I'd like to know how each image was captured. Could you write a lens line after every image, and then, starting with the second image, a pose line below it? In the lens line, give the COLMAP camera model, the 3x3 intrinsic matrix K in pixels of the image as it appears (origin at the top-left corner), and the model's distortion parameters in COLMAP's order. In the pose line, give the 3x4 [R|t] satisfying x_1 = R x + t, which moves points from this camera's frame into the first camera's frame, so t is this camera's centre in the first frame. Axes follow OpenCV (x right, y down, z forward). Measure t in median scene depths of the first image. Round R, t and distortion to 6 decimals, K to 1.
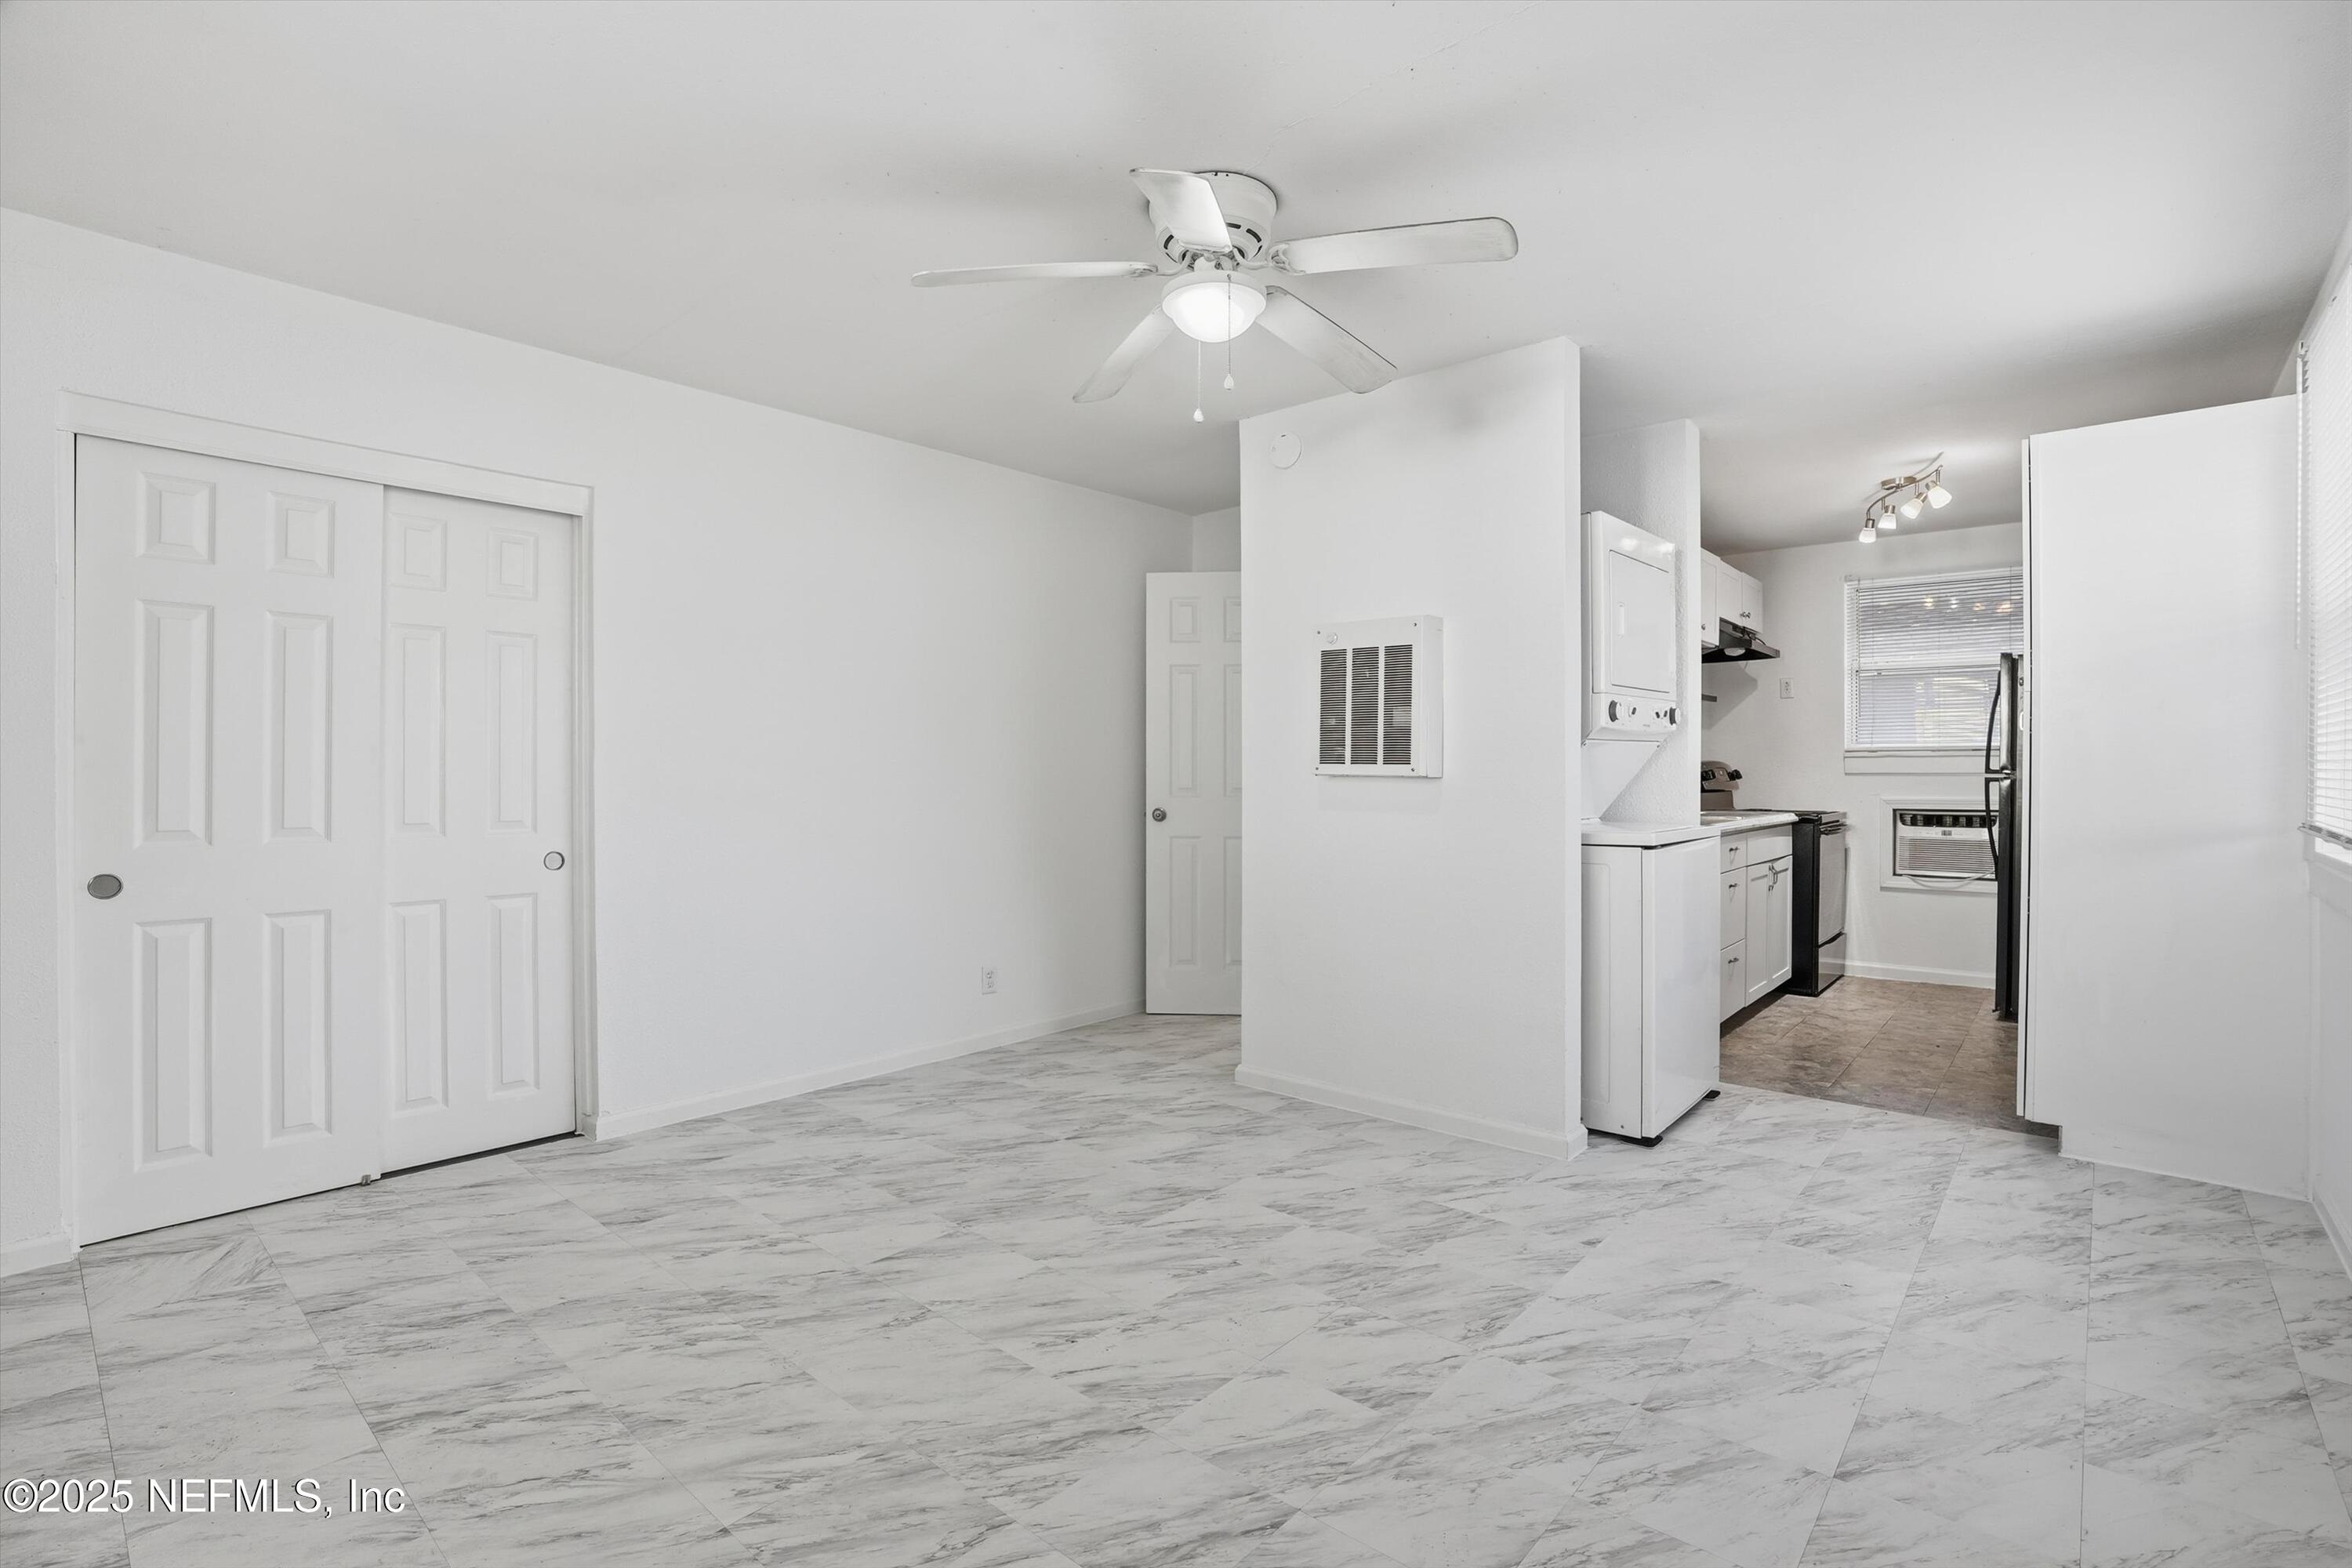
lens RADIAL K [[1084.3, 0, 1154.8], [0, 1084.3, 788.5], [0, 0, 1]] dist [-0.074801, 0.030992]
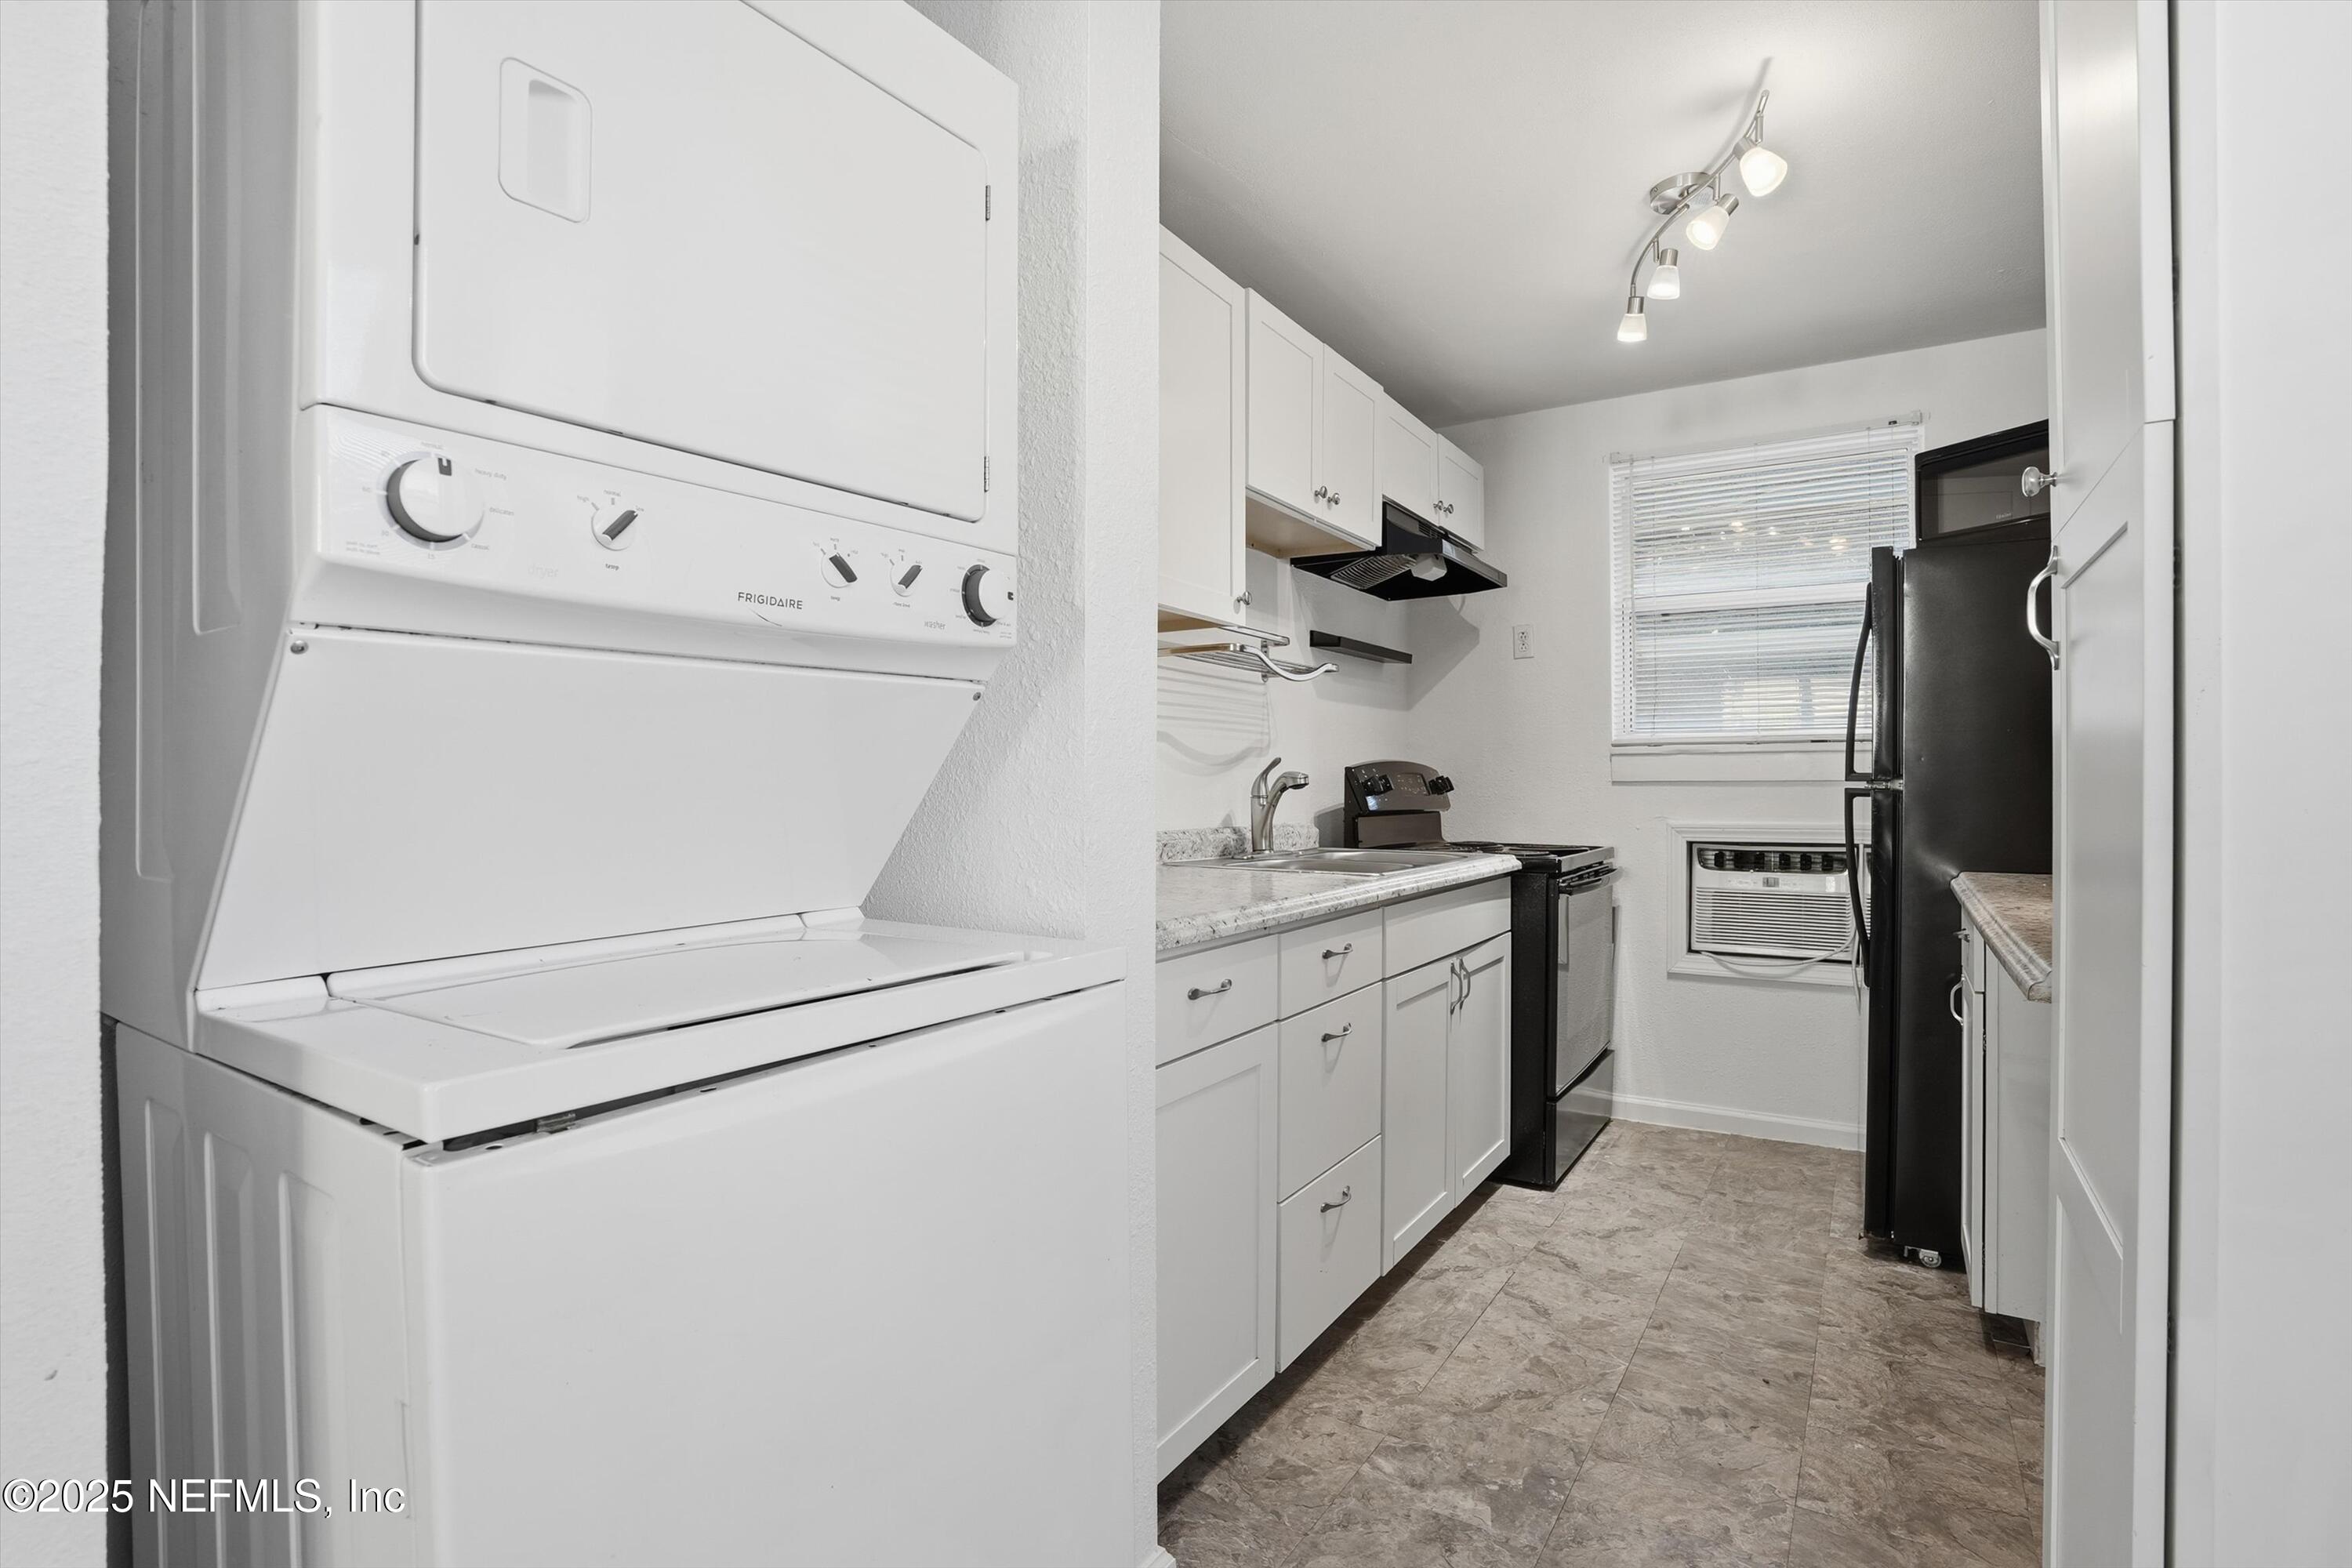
lens RADIAL K [[1084.3, 0, 1154.8], [0, 1084.3, 788.5], [0, 0, 1]] dist [-0.074801, 0.030992]
pose [[0.990502, -0.000778, 0.137497, 0.325532], [0.002070, 0.999955, -0.009259, -0.005759], [-0.137484, 0.009456, 0.990459, 0.451003]]
